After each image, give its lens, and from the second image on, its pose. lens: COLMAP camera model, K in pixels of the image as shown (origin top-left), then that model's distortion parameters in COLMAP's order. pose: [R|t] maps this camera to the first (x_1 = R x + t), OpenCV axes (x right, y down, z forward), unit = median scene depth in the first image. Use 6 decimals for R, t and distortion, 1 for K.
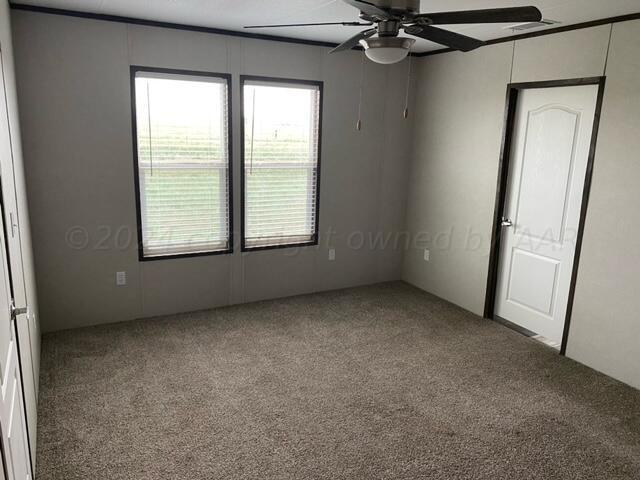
lens RADIAL K [[484.6, 0, 316.9], [0, 484.6, 239.8], [0, 0, 1]] dist [0.003922, -0.003890]
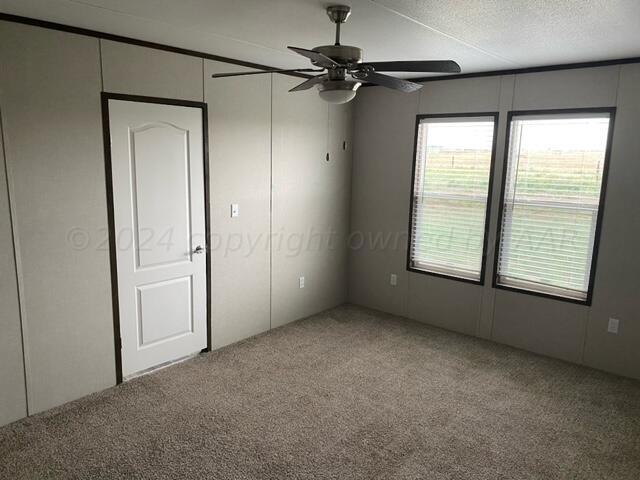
lens RADIAL K [[484.6, 0, 316.9], [0, 484.6, 239.8], [0, 0, 1]] dist [0.003922, -0.003890]
pose [[0.352403, 0.147952, -0.924079, 0.663442], [-0.208583, 0.975003, 0.076561, -0.075469], [0.912308, 0.165767, 0.374455, 0.306945]]
